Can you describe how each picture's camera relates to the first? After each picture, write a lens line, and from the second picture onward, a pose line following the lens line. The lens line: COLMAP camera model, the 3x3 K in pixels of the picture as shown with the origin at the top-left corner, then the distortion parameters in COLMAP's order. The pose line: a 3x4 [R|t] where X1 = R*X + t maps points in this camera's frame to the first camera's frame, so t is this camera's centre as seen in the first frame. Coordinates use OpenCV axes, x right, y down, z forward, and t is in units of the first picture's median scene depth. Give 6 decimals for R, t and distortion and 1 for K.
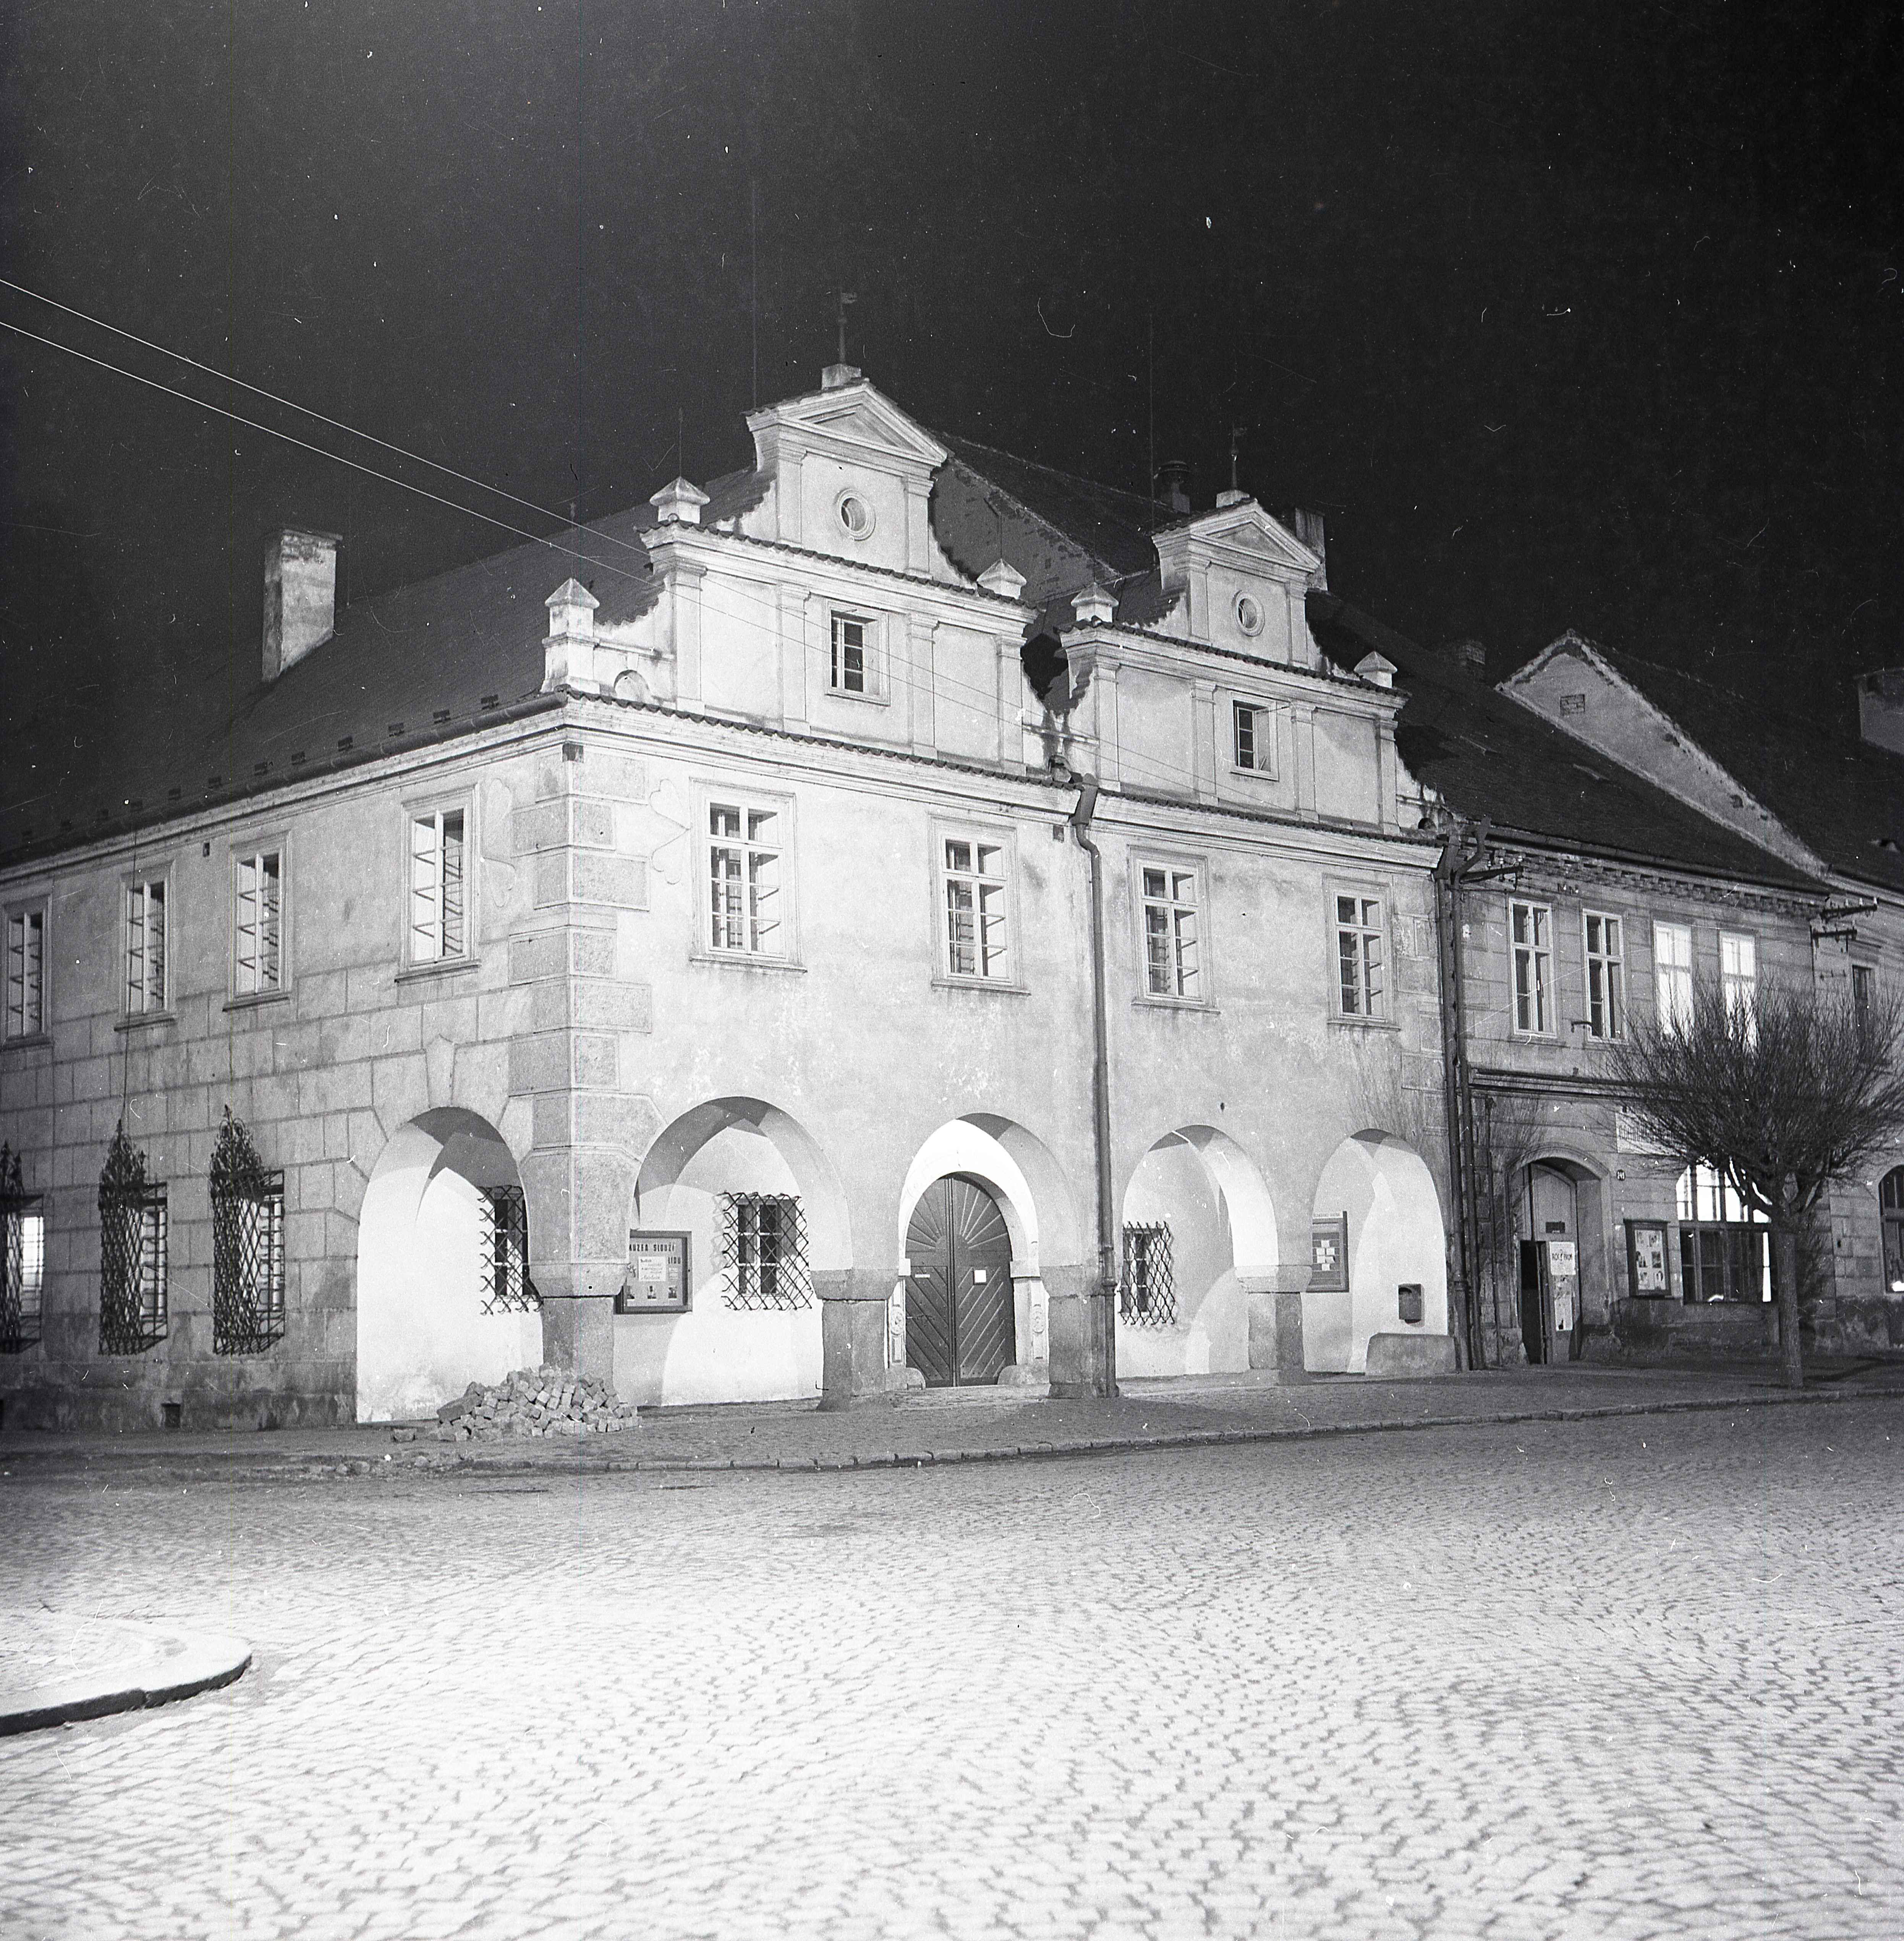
lens RADIAL K [[2882.2, 0, 952.0], [0, 2882.2, 1021.6], [0, 0, 1]] dist [0.027611, -0.059118]
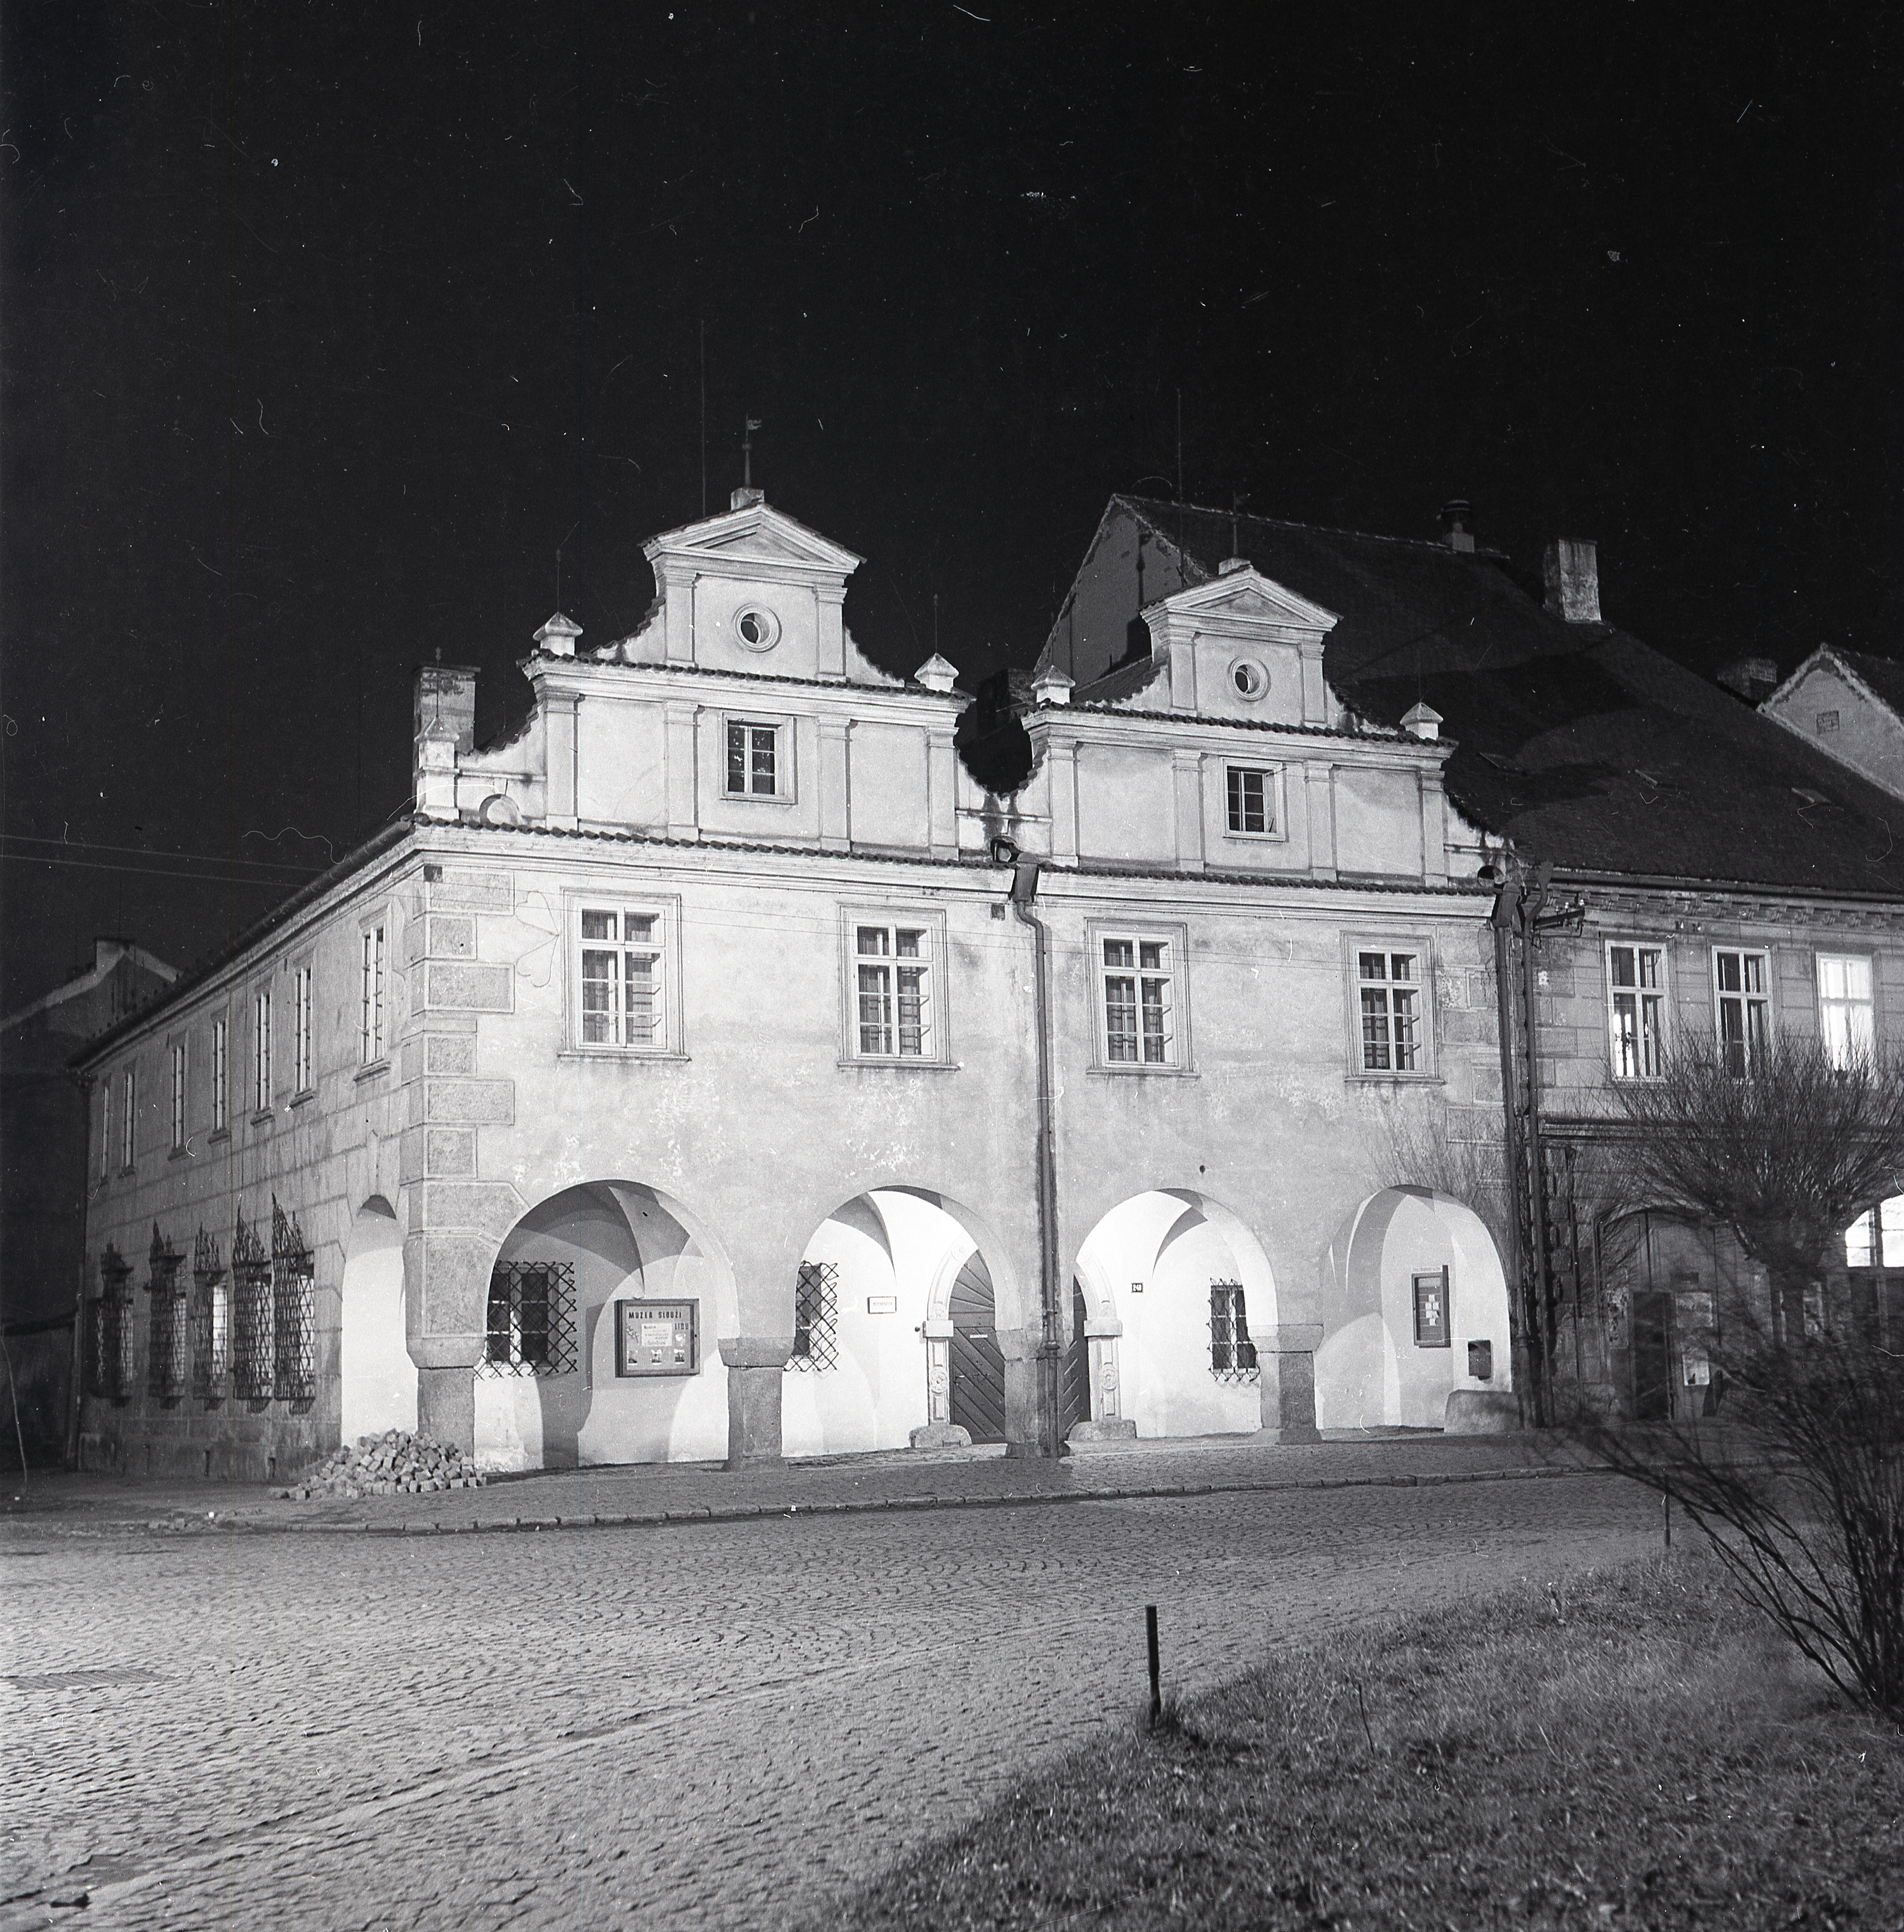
lens RADIAL K [[2872.1, 0, 949.1], [0, 2872.1, 992.1], [0, 0, 1]] dist [0.014965, -0.022599]
pose [[0.950622, -0.042934, -0.307366, 0.326534], [0.036860, 0.998994, -0.025544, -0.010352], [0.308154, 0.012953, 0.951248, 0.010388]]
